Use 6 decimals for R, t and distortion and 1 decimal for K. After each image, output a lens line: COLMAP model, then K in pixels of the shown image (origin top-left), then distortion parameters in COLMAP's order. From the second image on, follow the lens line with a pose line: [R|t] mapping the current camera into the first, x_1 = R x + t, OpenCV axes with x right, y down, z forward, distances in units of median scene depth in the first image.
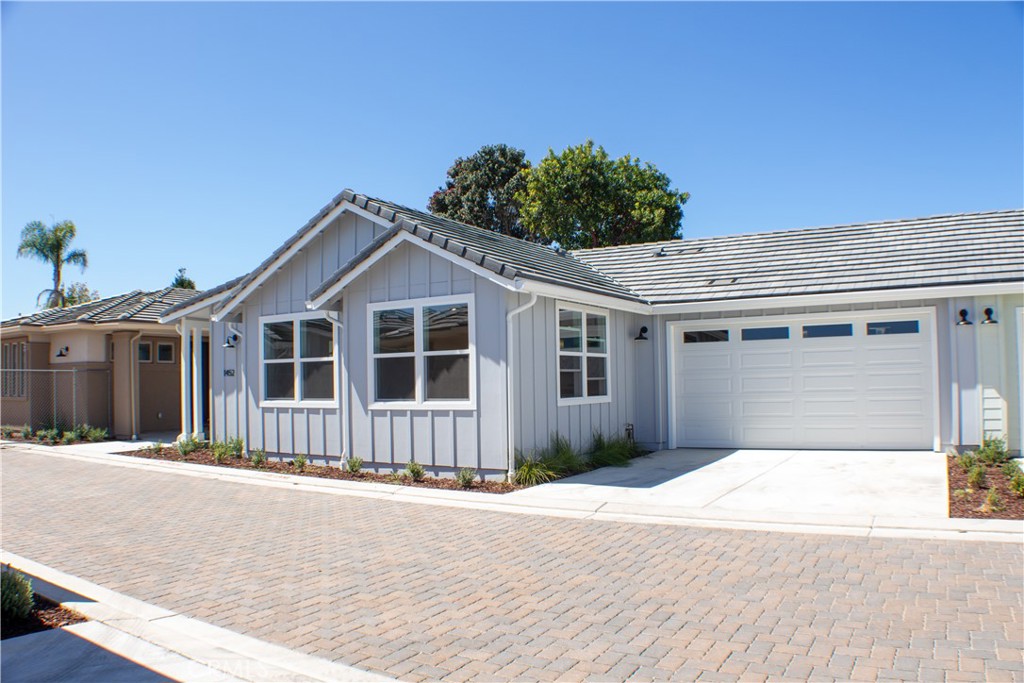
lens RADIAL K [[760.6, 0, 507.0], [0, 760.6, 343.1], [0, 0, 1]] dist [-0.222489, 0.079489]
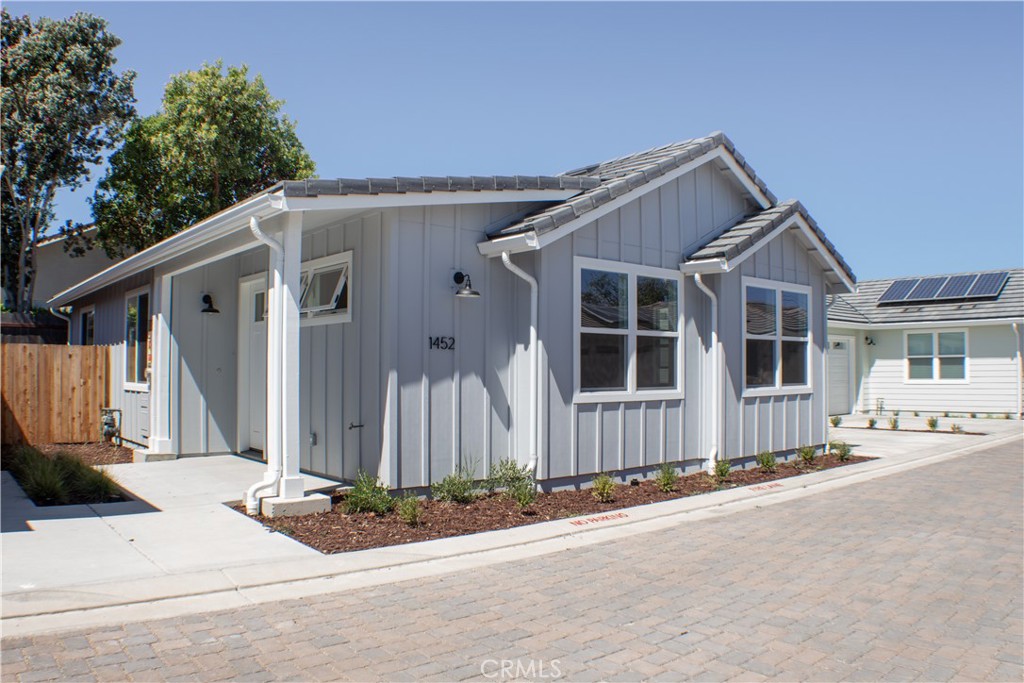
lens RADIAL K [[775.3, 0, 513.8], [0, 775.3, 338.1], [0, 0, 1]] dist [-0.229494, 0.085019]
pose [[0.304778, 0.057322, 0.950697, -0.997344], [-0.056127, 0.997533, -0.042152, 0.065162], [-0.950768, -0.040512, 0.307243, 0.895001]]
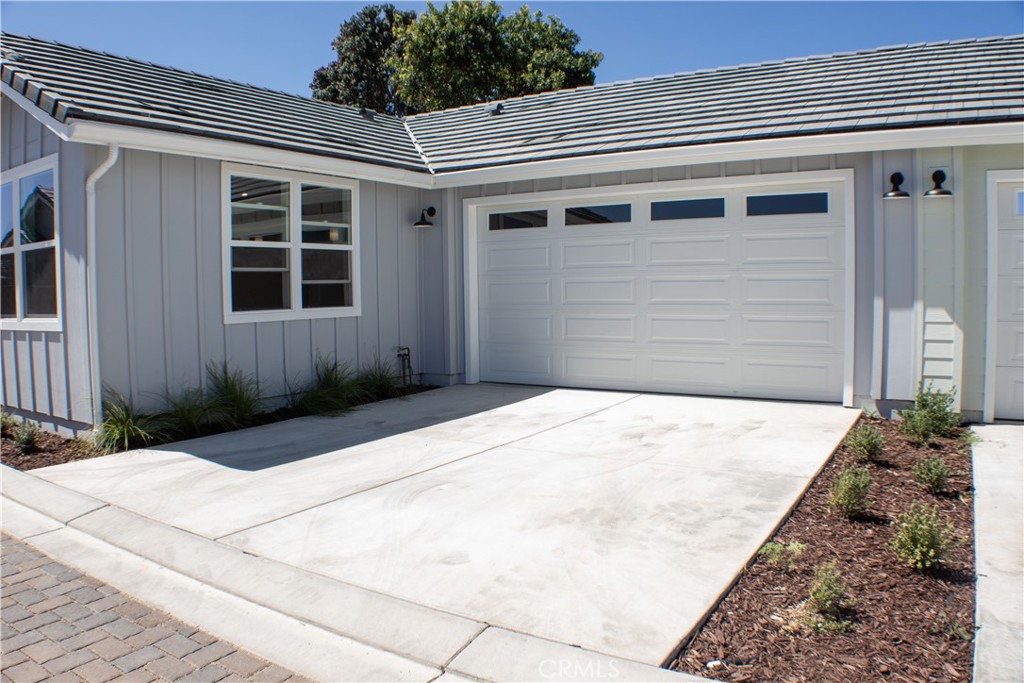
lens RADIAL K [[760.6, 0, 507.0], [0, 760.6, 343.1], [0, 0, 1]] dist [-0.222489, 0.079489]
pose [[0.999822, 0.002671, -0.018682, 0.293441], [-0.000369, 0.992515, 0.122123, 0.019617], [0.018868, -0.122094, 0.992339, 0.334981]]
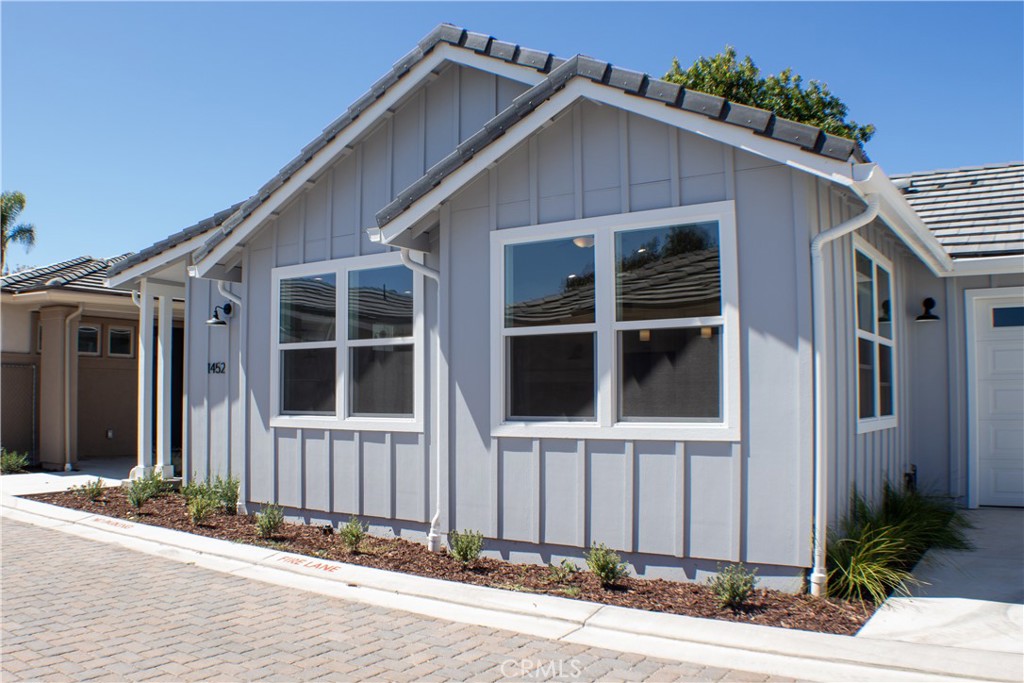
lens RADIAL K [[882.1, 0, 440.3], [0, 882.1, 342.9], [0, 0, 1]] dist [-0.223511, 0.103312]
pose [[0.994948, 0.014174, -0.099385, -0.145455], [-0.015315, 0.999825, -0.010730, 0.028474], [0.099216, 0.012198, 0.994991, 0.364582]]
